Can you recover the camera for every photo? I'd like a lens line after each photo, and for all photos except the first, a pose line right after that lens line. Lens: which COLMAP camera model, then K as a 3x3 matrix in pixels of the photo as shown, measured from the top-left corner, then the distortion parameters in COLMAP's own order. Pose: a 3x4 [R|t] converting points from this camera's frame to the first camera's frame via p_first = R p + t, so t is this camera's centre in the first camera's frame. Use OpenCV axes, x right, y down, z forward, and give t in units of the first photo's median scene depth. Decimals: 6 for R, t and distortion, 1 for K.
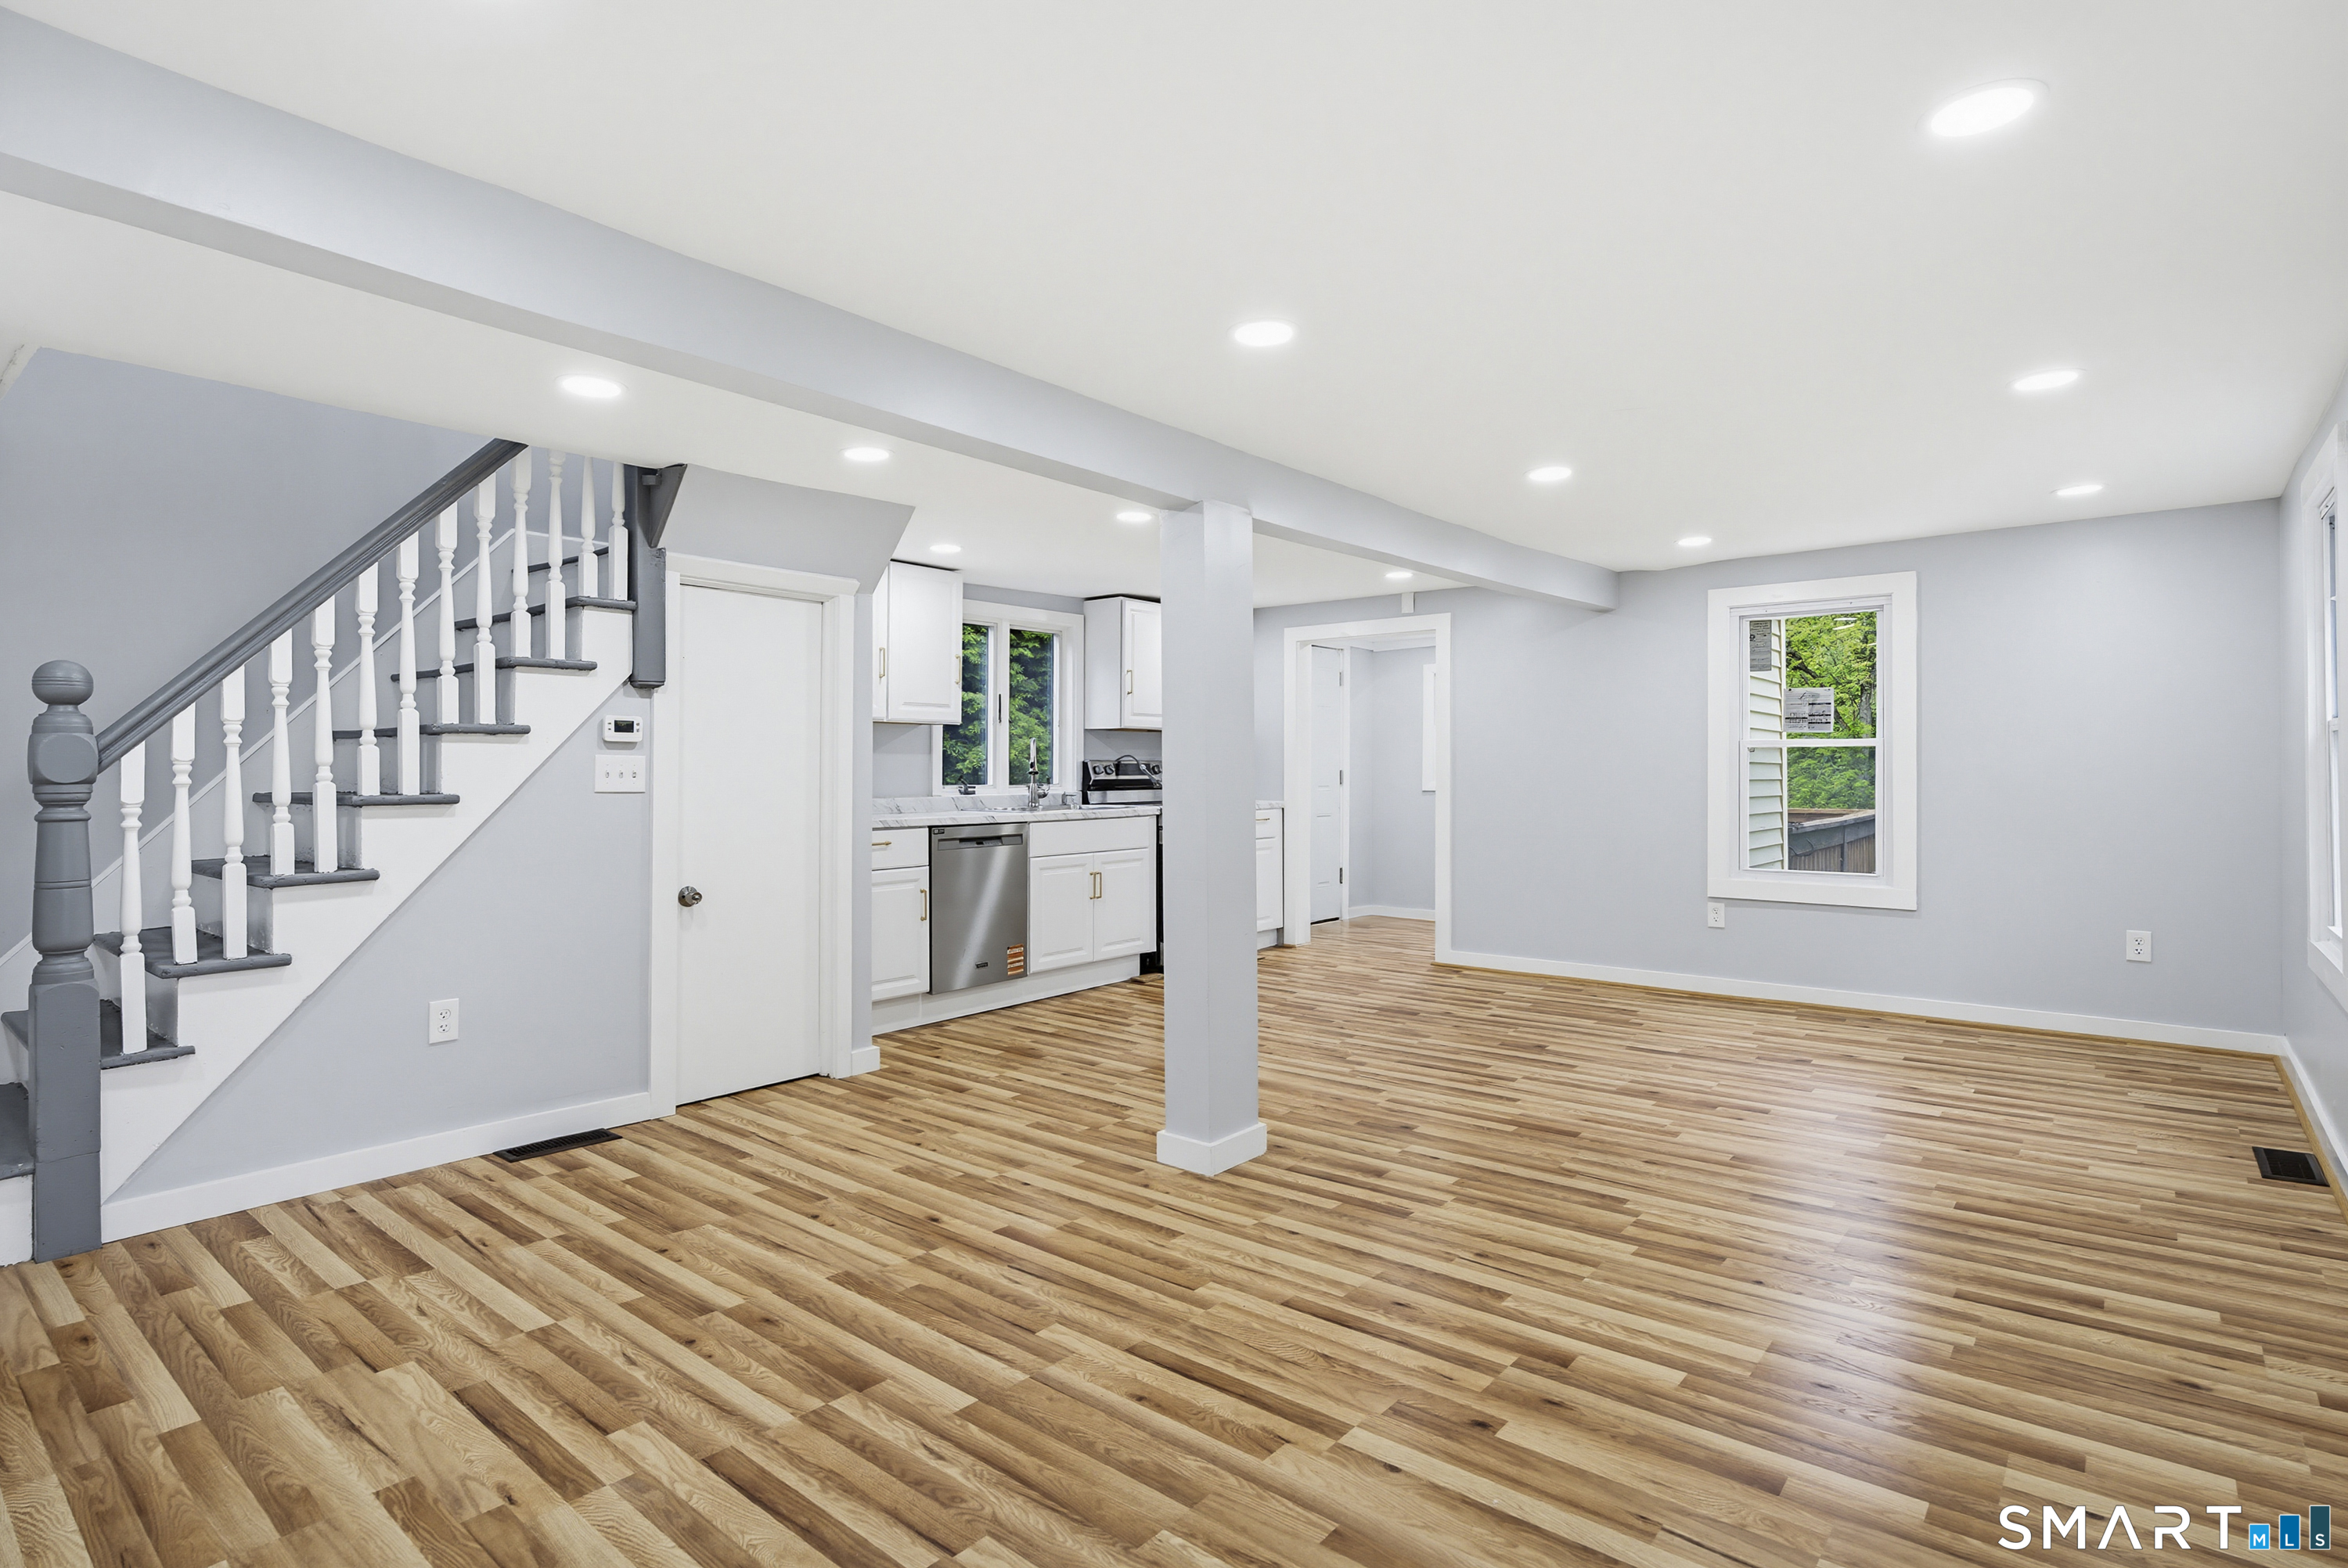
lens RADIAL K [[1188.8, 0, 1167.7], [0, 1188.8, 767.0], [0, 0, 1]] dist [-0.003145, -0.000045]
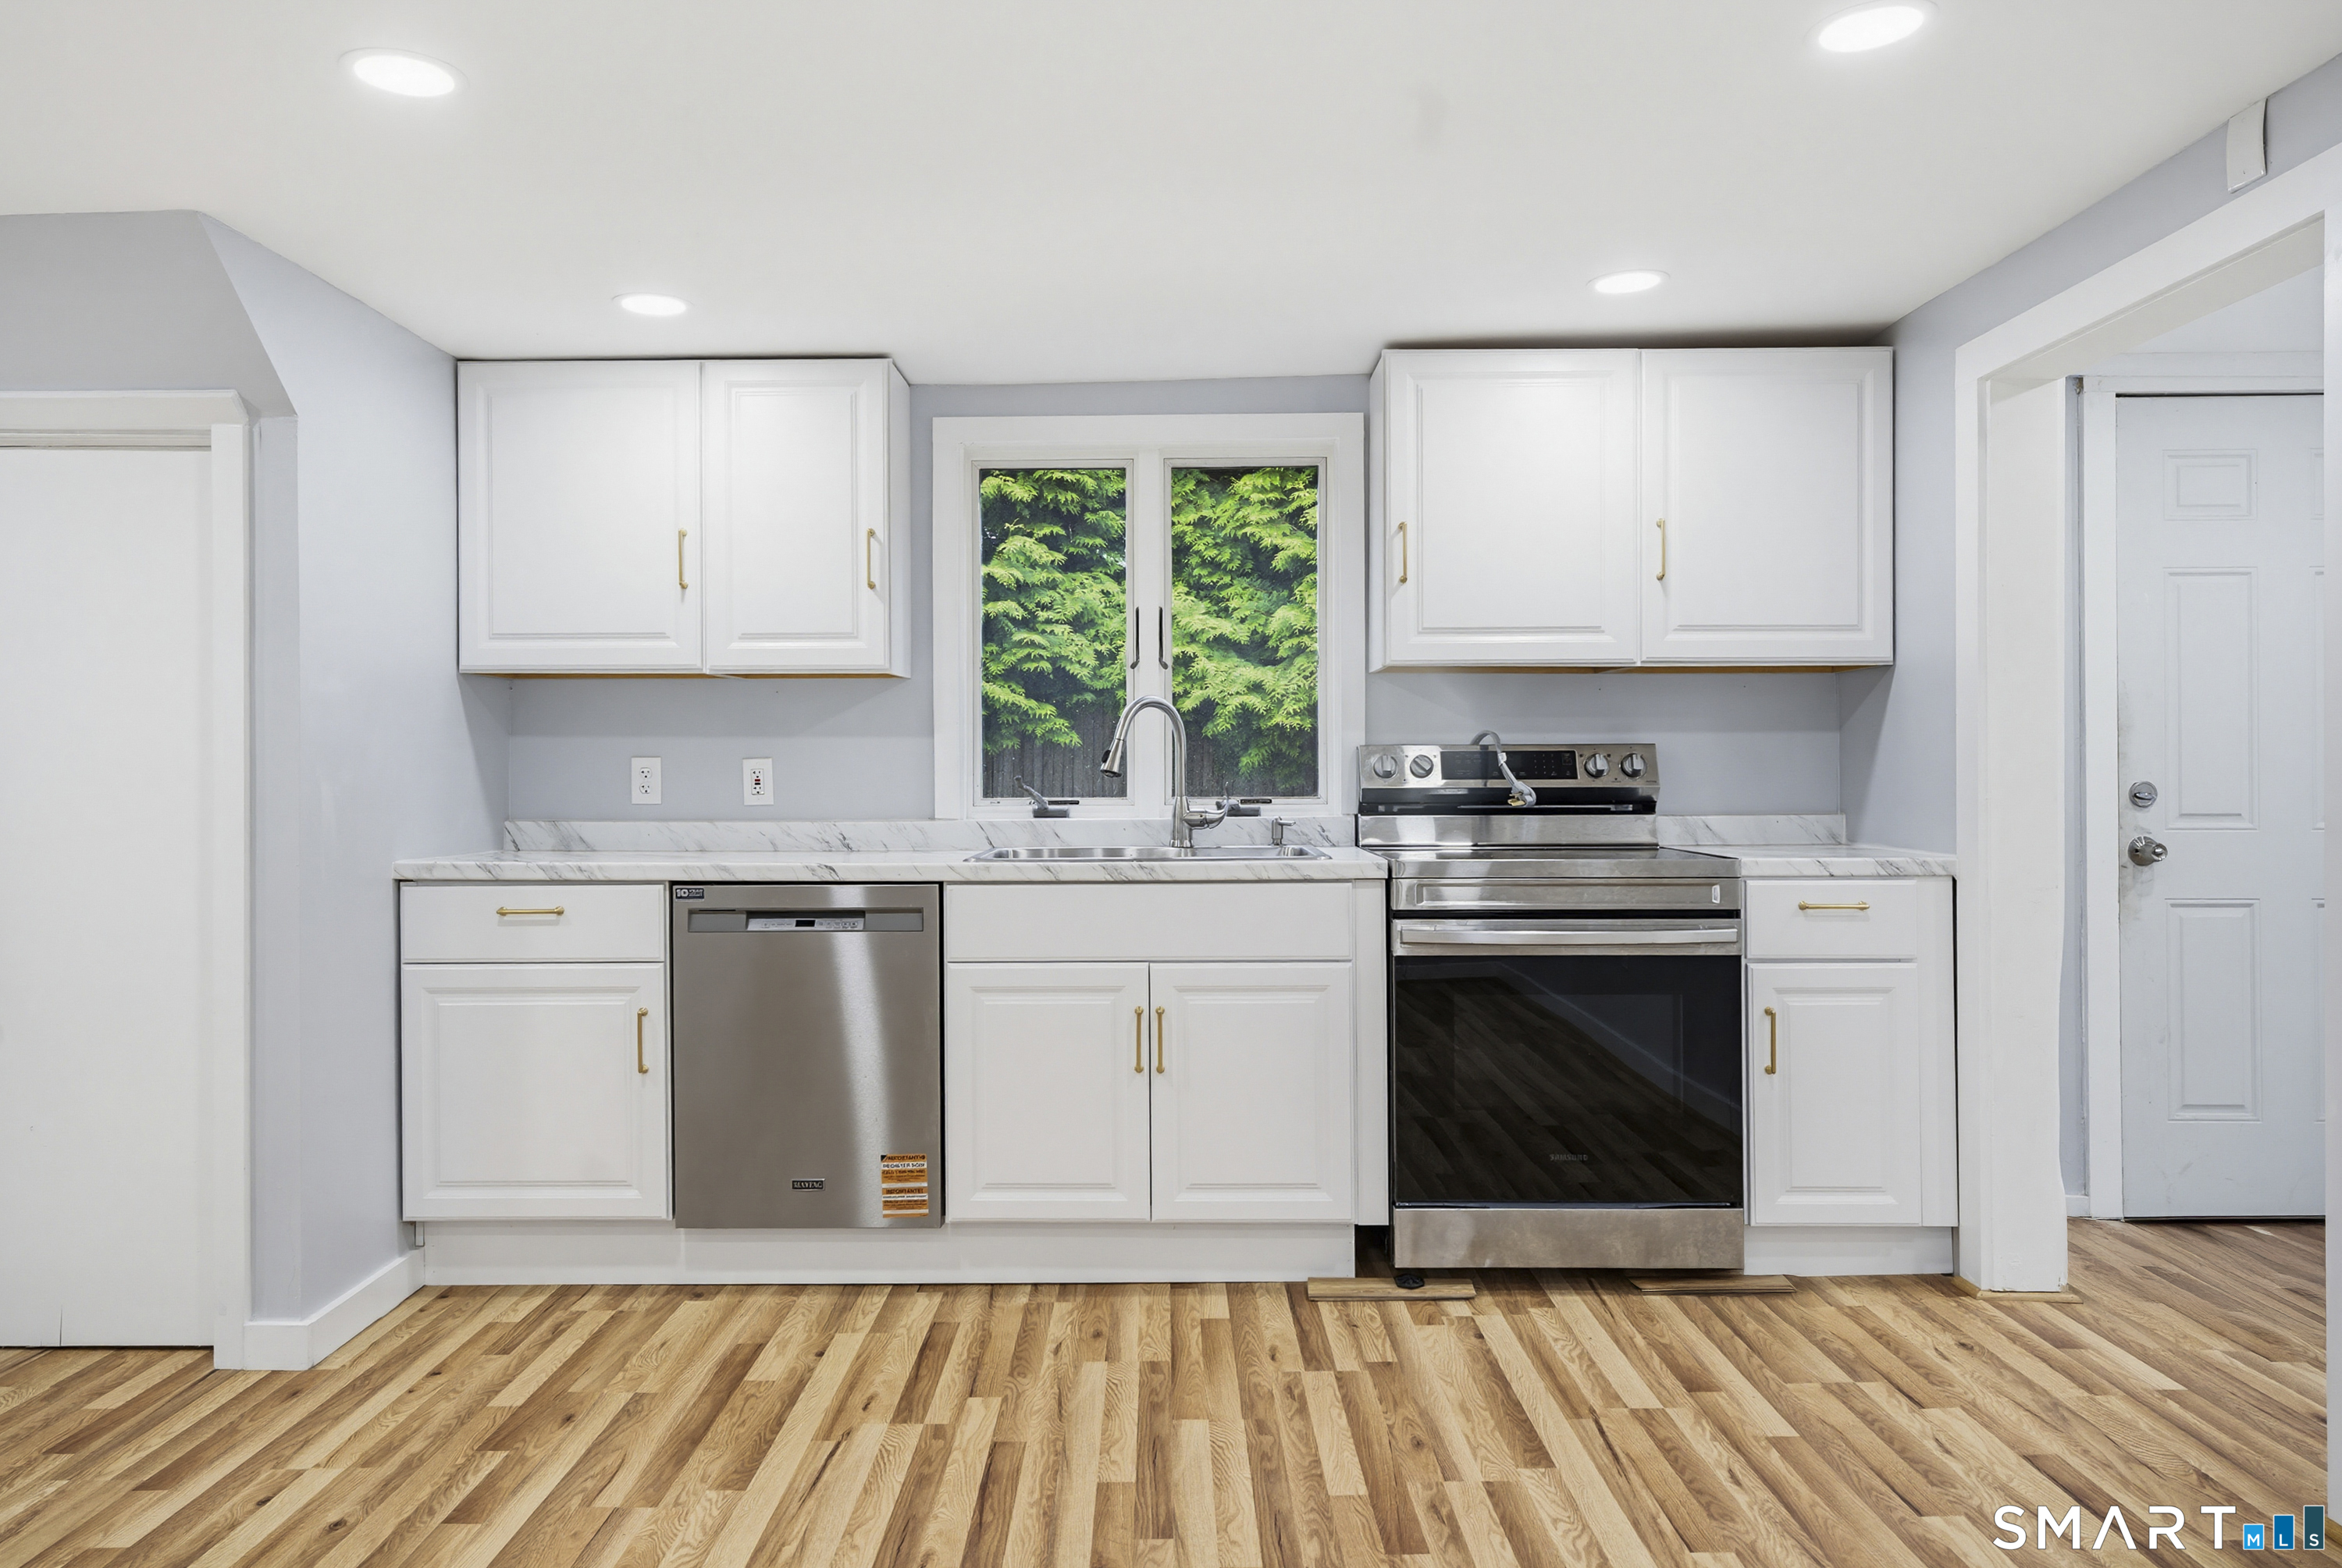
lens RADIAL K [[1533.0, 0, 1083.7], [0, 1533.0, 760.7], [0, 0, 1]] dist [0.004126, 0.007160]
pose [[0.621532, -0.009540, -0.783331, 0.607839], [0.003347, 0.999949, -0.009523, 0.010580], [0.783381, 0.003297, 0.621532, 1.133643]]
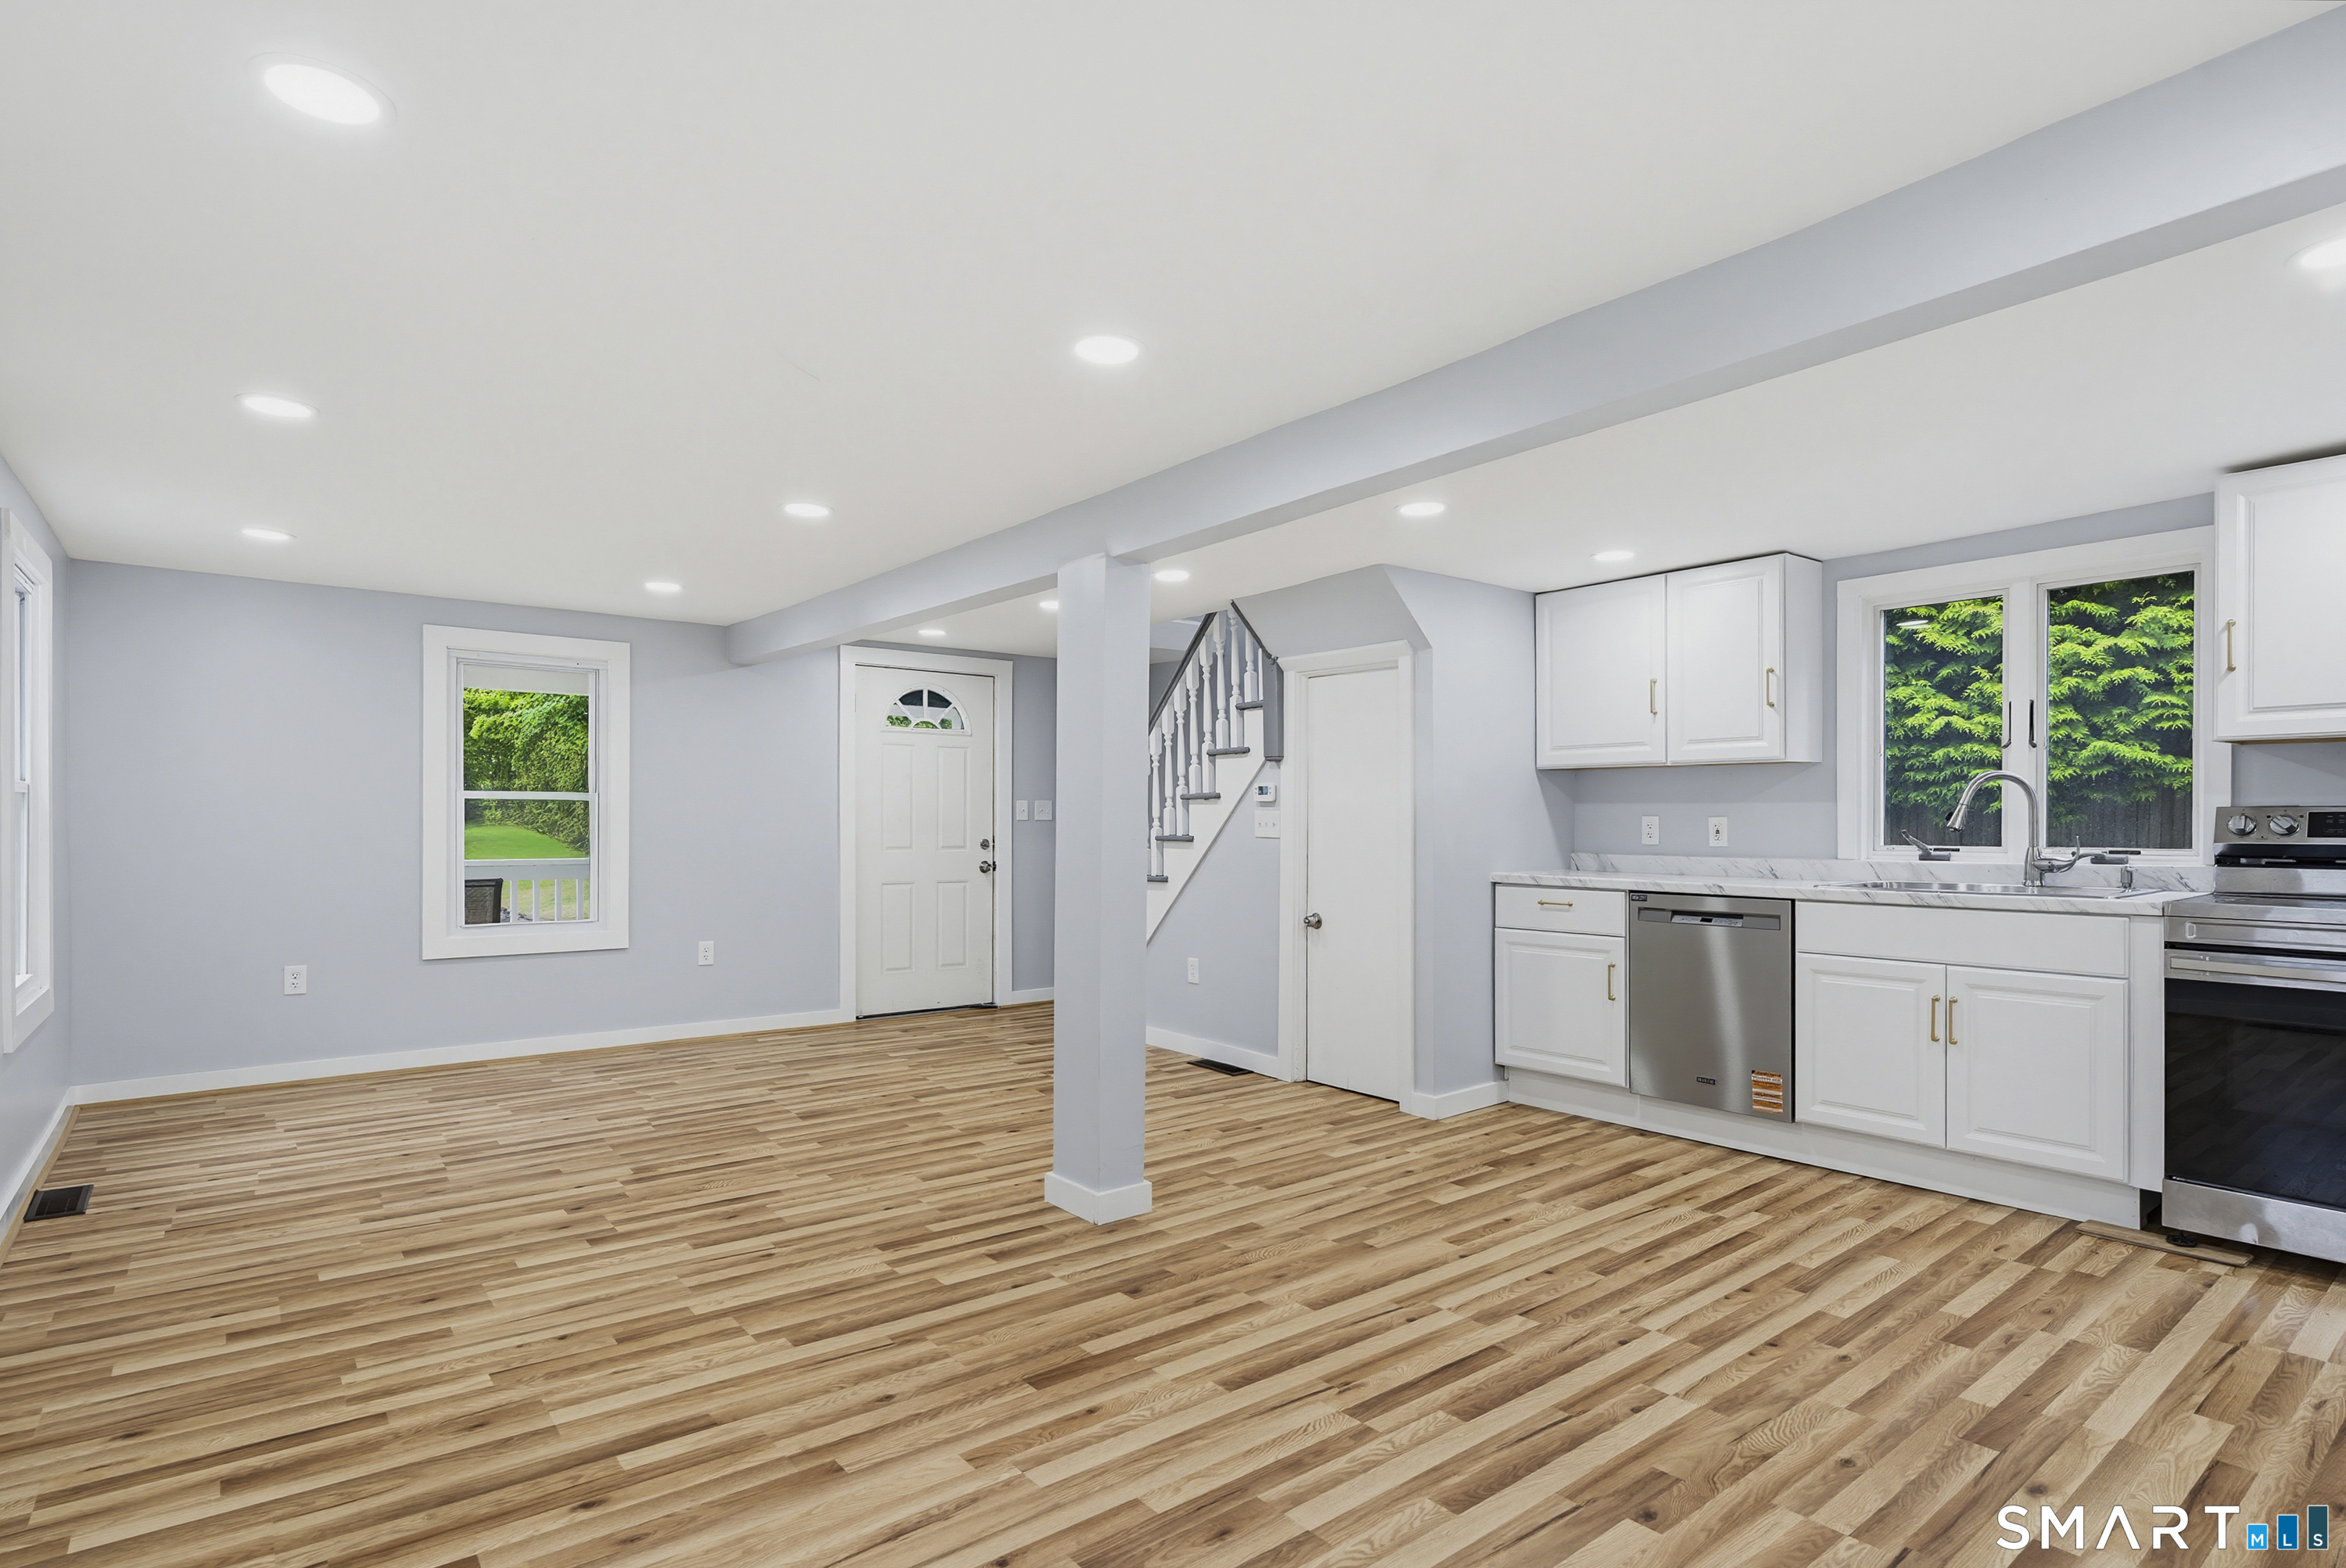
lens RADIAL K [[1188.0, 0, 1148.0], [0, 1188.0, 835.3], [0, 0, 1]] dist [-0.003145, -0.000045]
pose [[-0.218131, 0.013492, -0.975826, 1.042727], [0.000664, 0.999906, 0.013677, -0.000499], [0.975919, 0.002335, -0.218120, 1.303534]]
